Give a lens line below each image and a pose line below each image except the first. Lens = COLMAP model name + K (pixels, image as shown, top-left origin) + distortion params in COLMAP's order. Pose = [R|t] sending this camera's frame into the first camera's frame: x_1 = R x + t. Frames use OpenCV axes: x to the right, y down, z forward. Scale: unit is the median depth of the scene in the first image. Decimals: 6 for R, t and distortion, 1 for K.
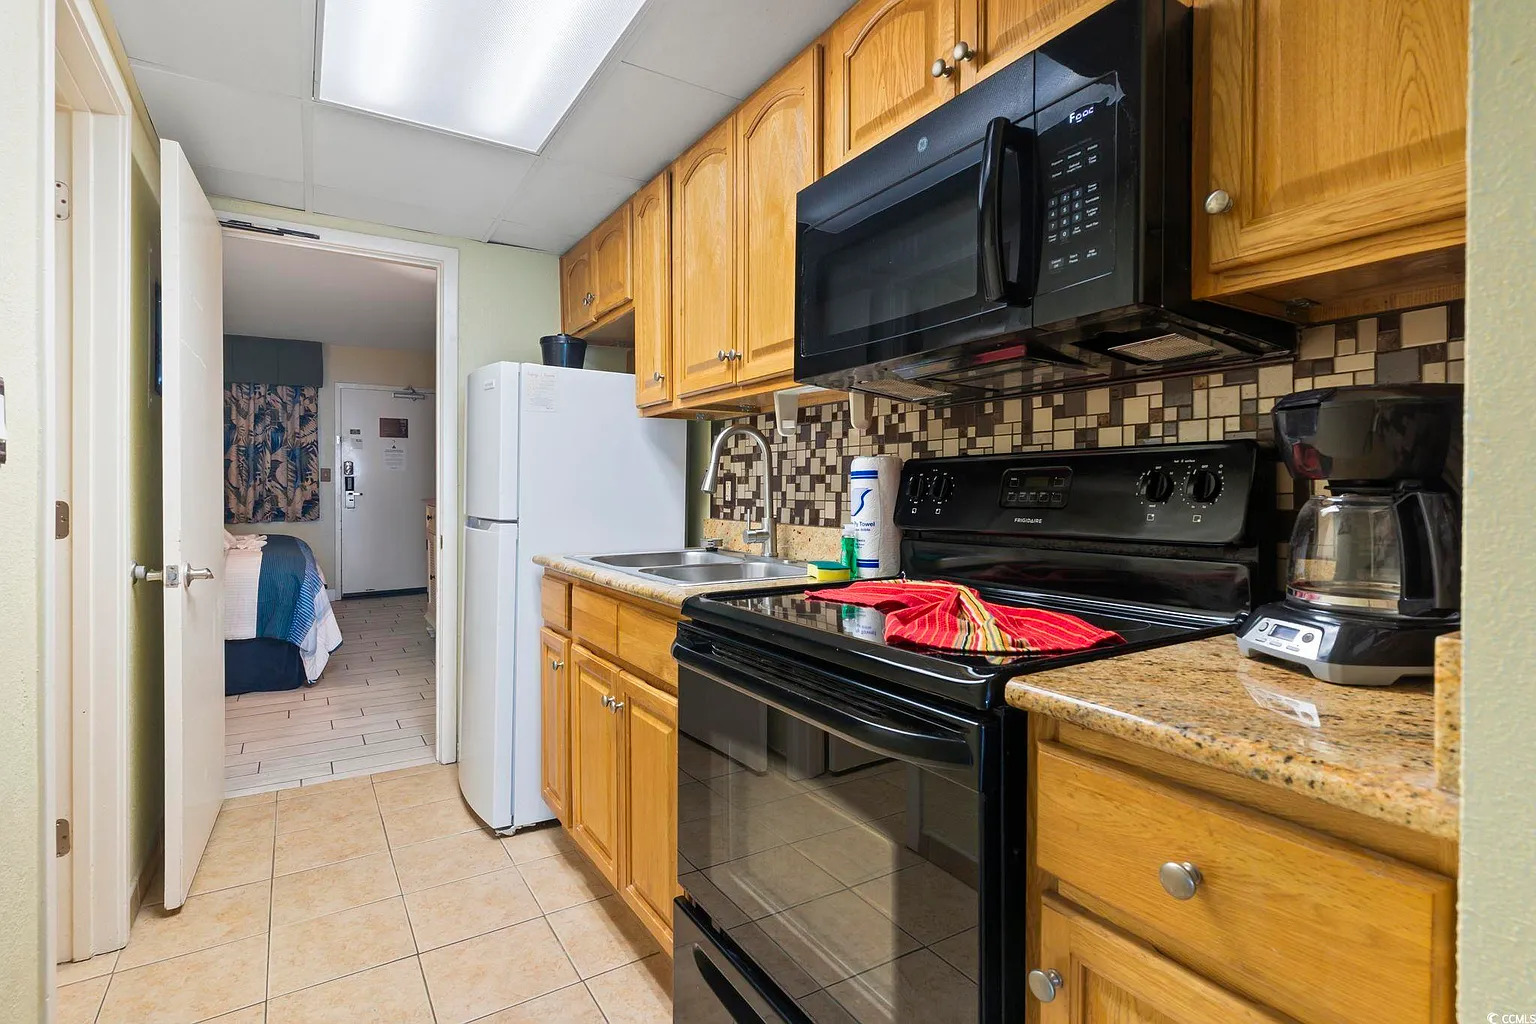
lens RADIAL K [[733.6, 0, 760.3], [0, 733.6, 499.2], [0, 0, 1]] dist [0.001178, 0.000136]
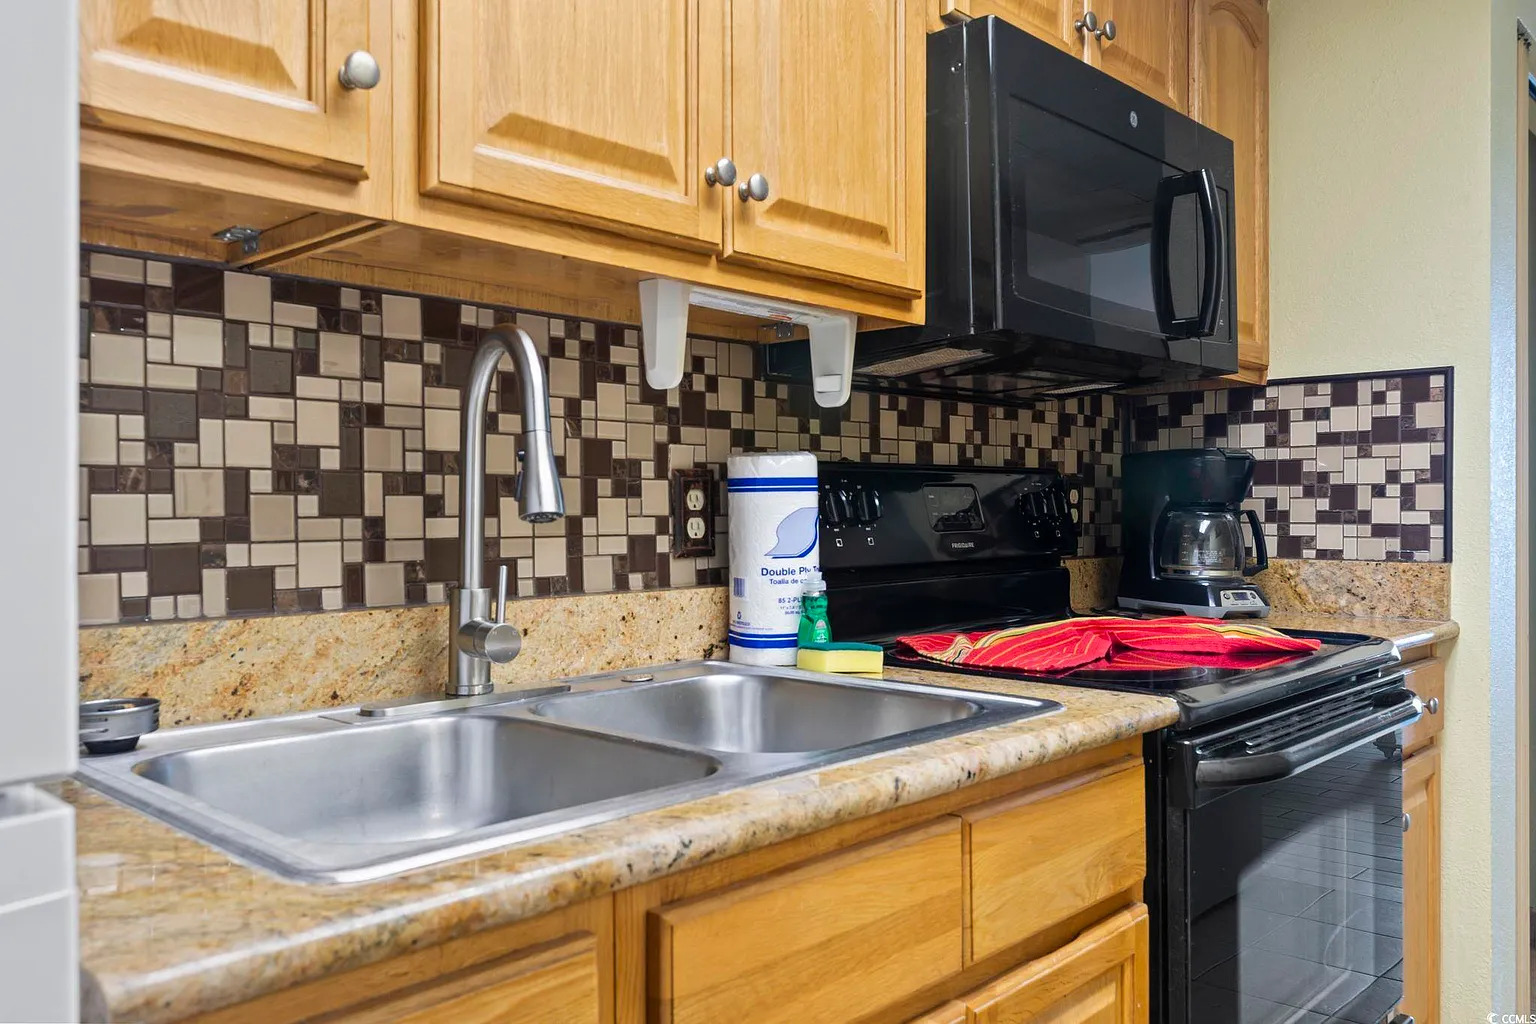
lens RADIAL K [[1200.4, 0, 768.0], [0, 1200.4, 512.0], [0, 0, 1]] dist [0.002974, 0.005789]
pose [[-0.243683, -0.002807, 0.969851, -0.624756], [0.014186, 0.999879, 0.006459, -0.015019], [-0.969751, 0.015332, -0.243614, 1.033526]]
